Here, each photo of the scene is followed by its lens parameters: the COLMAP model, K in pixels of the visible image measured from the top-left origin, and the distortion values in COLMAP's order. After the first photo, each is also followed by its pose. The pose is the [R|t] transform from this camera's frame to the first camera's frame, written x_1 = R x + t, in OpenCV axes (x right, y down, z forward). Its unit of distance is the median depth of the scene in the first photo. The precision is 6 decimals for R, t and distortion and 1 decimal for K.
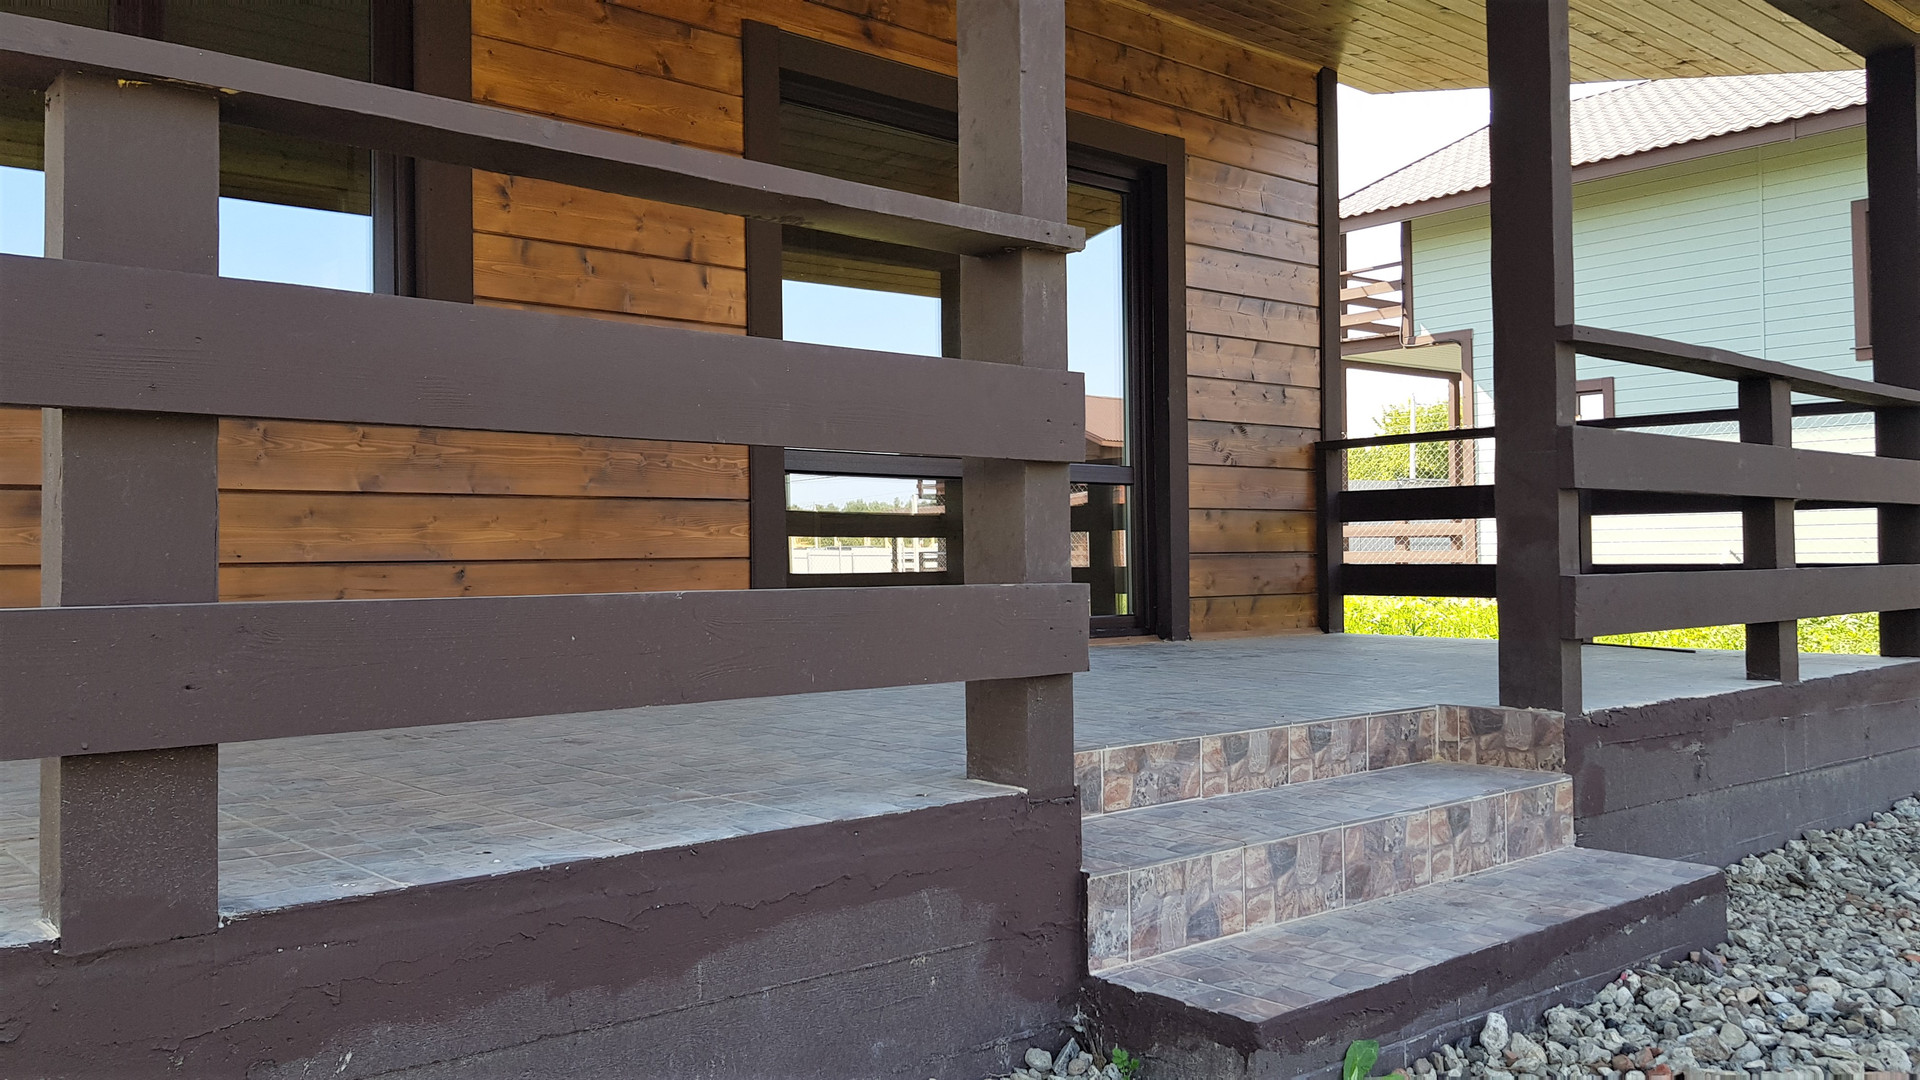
lens RADIAL K [[1553.6, 0, 933.7], [0, 1553.6, 538.8], [0, 0, 1]] dist [0.080844, -0.145166]
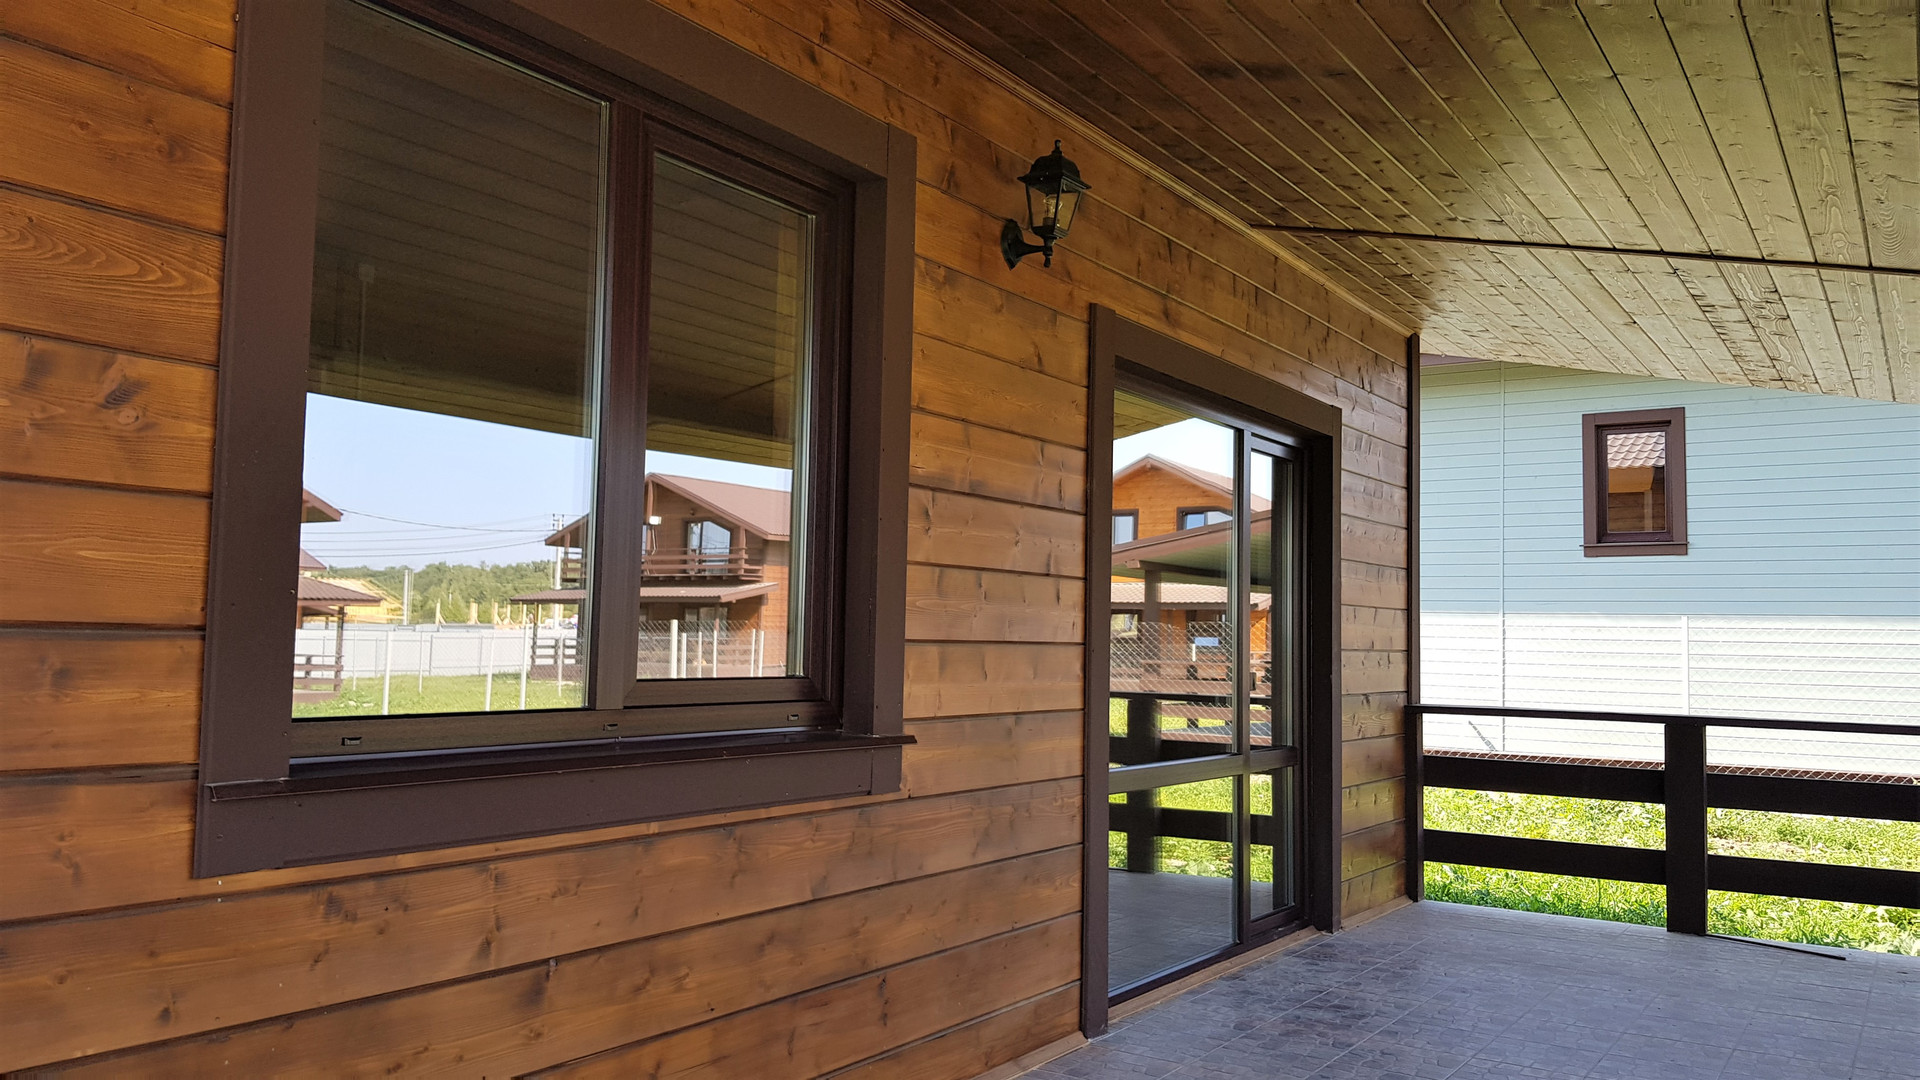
lens RADIAL K [[1533.5, 0, 920.6], [0, 1533.5, 531.8], [0, 0, 1]] dist [0.115378, -0.152842]
pose [[0.964880, 0.046374, 0.258566, -0.483858], [-0.031511, 0.997620, -0.061334, -0.157886], [-0.260795, 0.051032, 0.964044, 0.196975]]
